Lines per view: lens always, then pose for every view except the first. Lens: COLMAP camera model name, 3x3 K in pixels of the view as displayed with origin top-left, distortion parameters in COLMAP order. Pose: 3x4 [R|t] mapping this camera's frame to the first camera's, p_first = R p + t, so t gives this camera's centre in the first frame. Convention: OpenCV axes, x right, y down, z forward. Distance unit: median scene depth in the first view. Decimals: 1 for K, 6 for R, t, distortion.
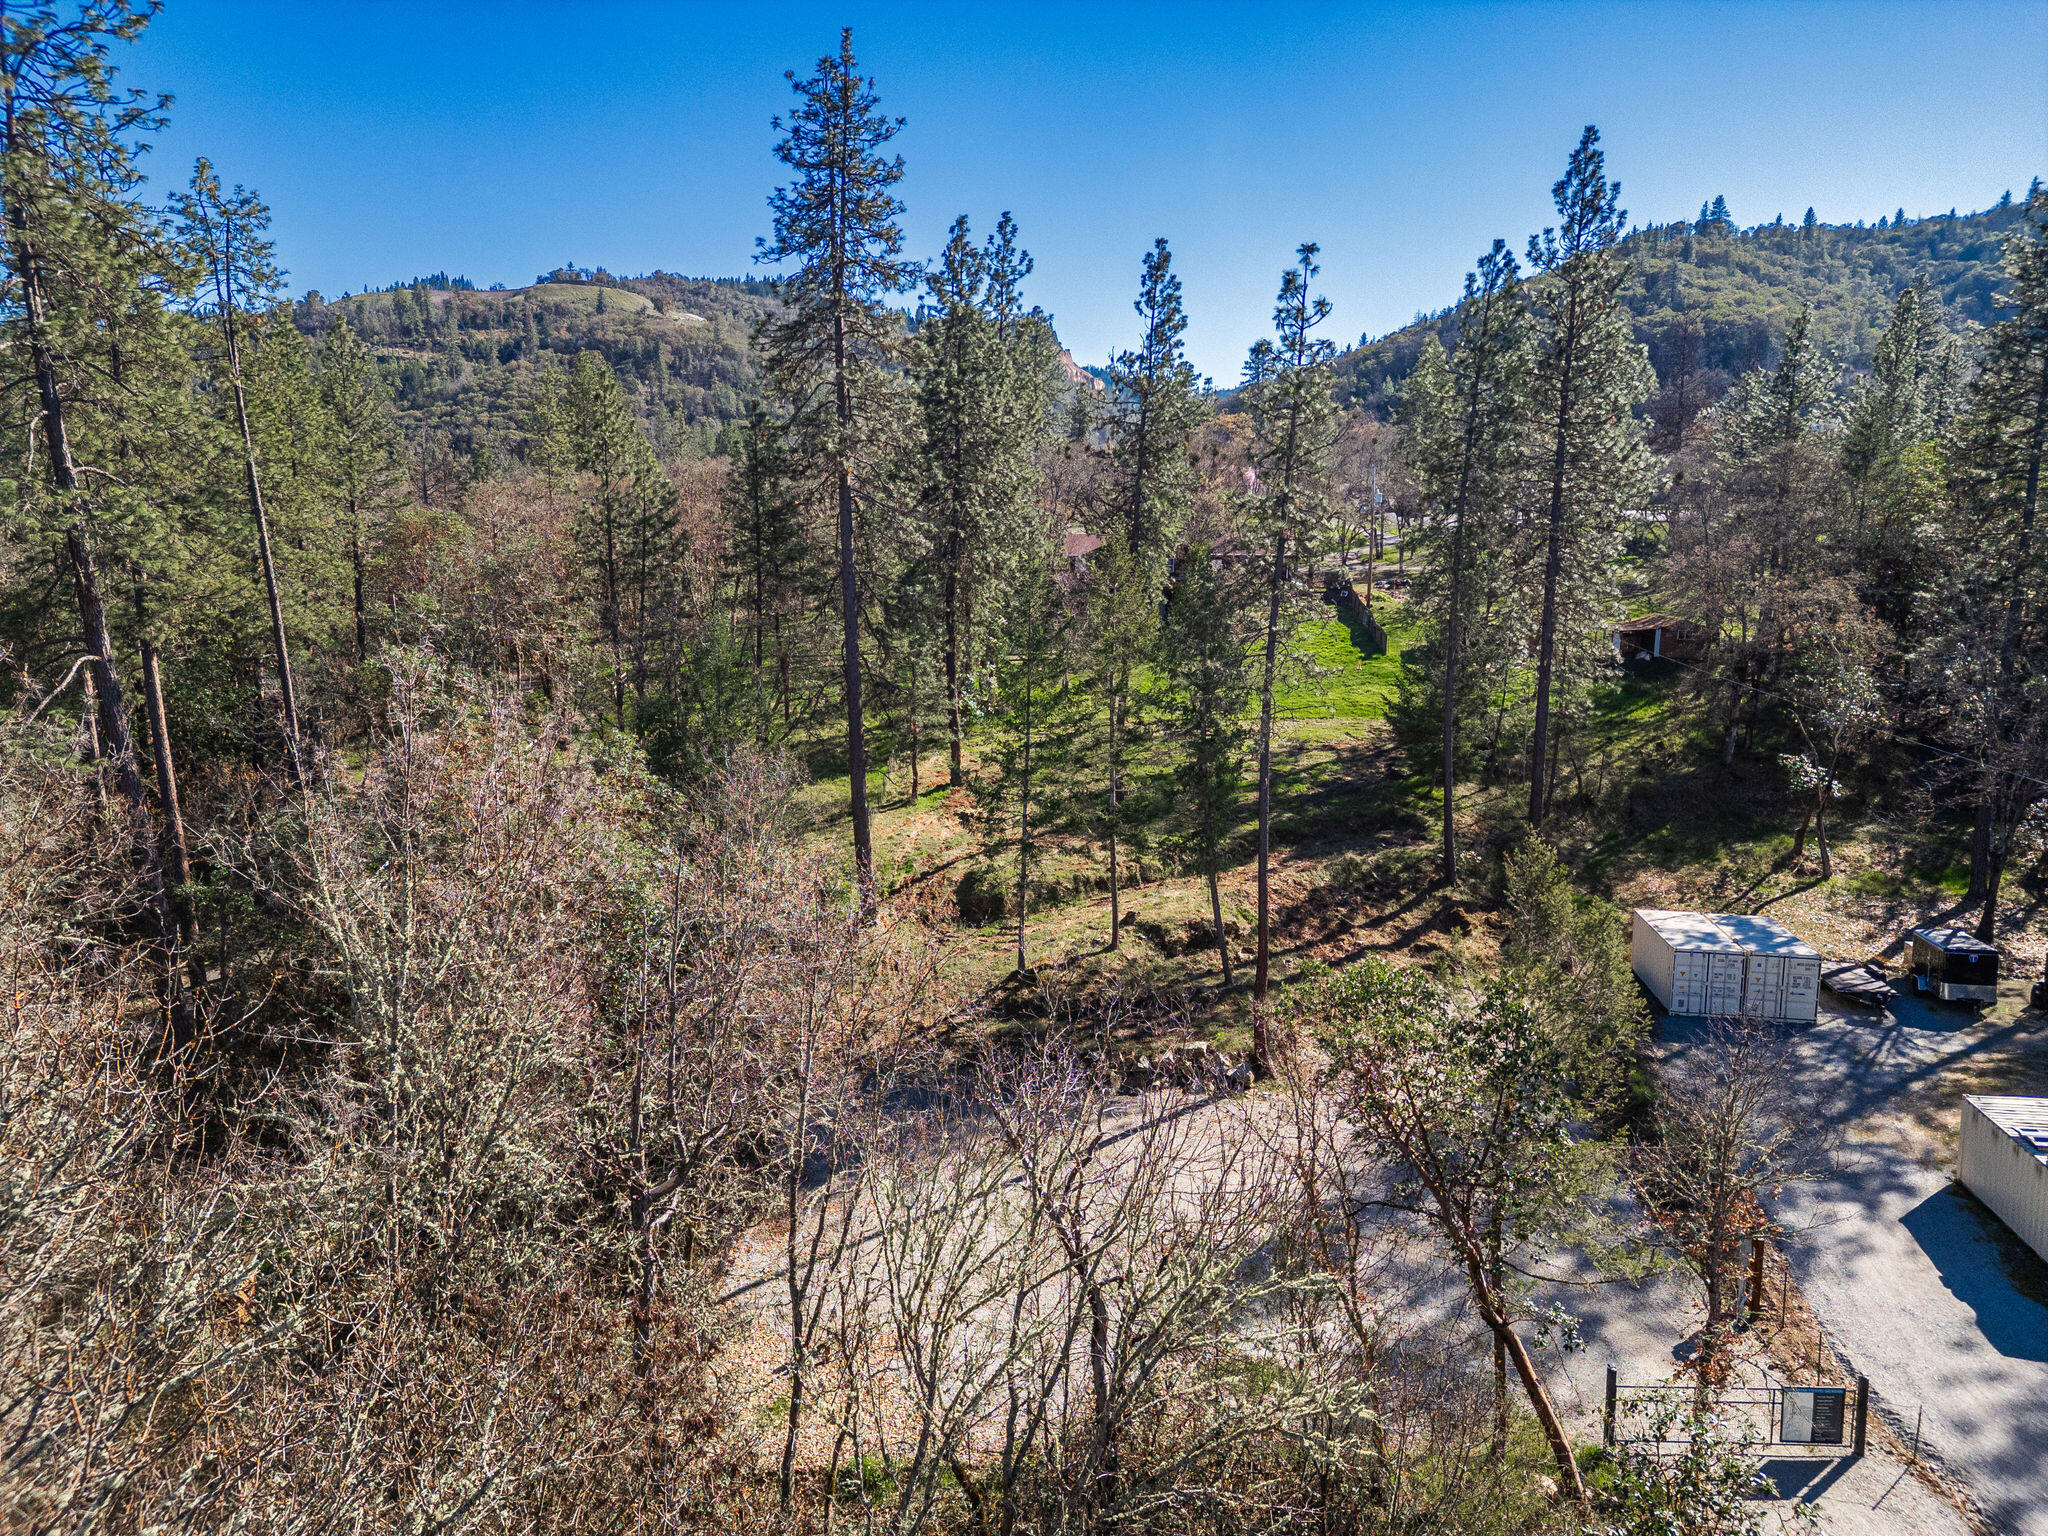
lens RADIAL K [[1425.4, 0, 1018.6], [0, 1425.4, 765.7], [0, 0, 1]] dist [0.082521, -0.085315]
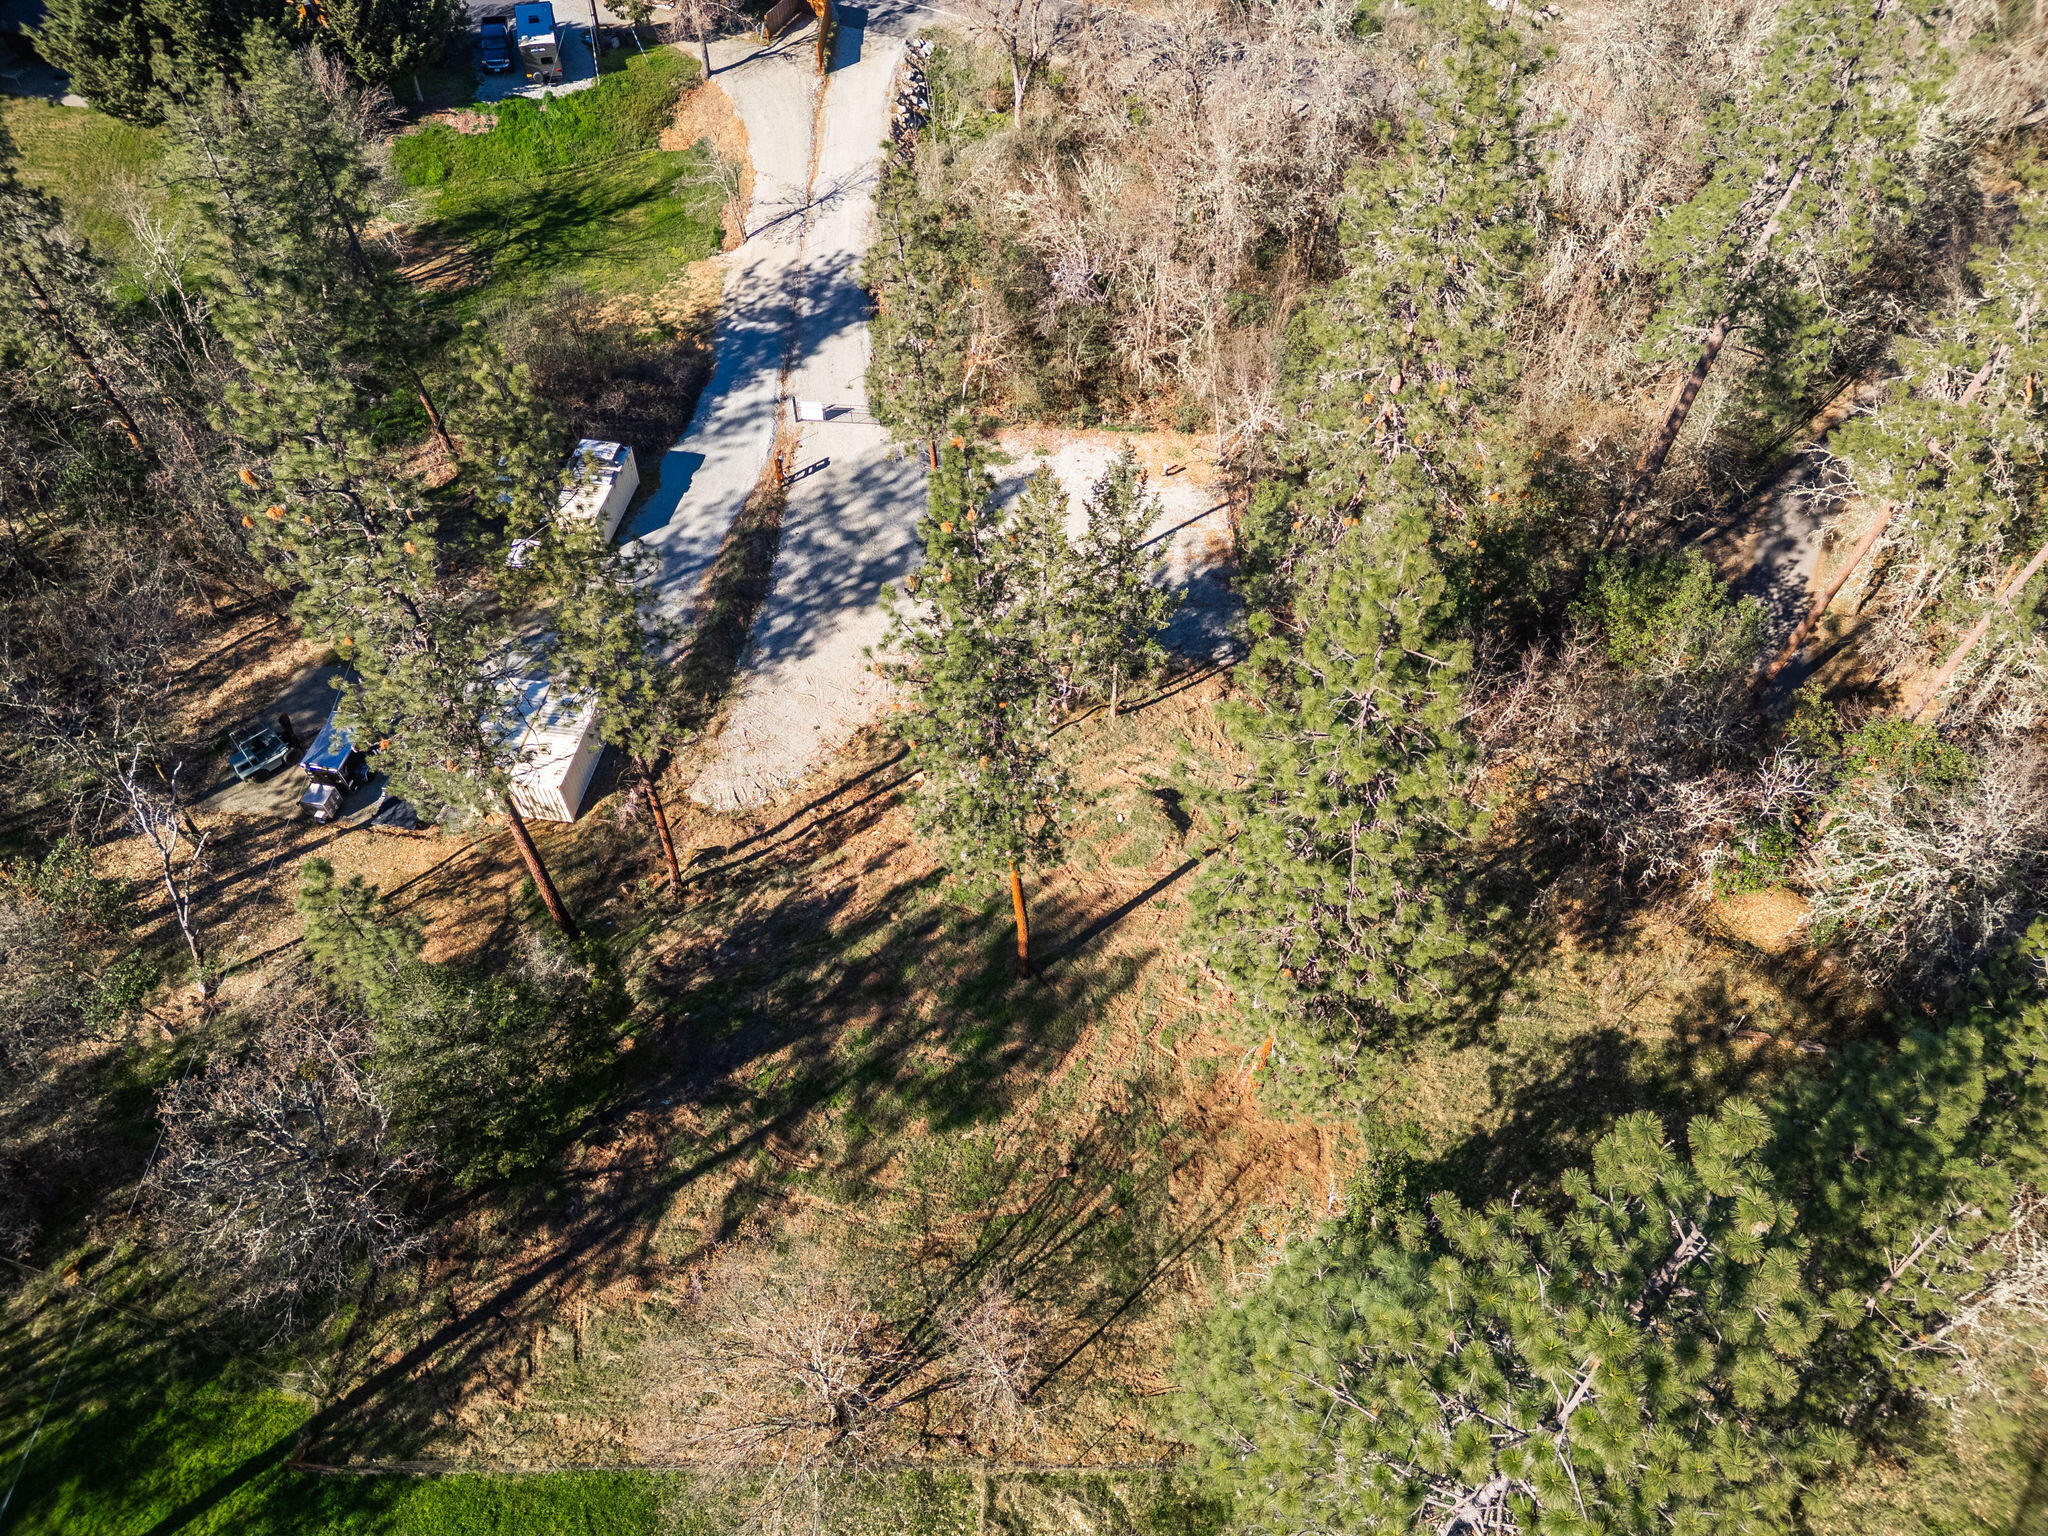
lens RADIAL K [[1425.4, 0, 1018.6], [0, 1425.4, 765.7], [0, 0, 1]] dist [0.082521, -0.085315]
pose [[-0.999821, 0.000840, -0.018891, 0.099476], [-0.016178, 0.479200, 0.877557, -0.848959], [0.009790, 0.877706, -0.479100, 1.471106]]
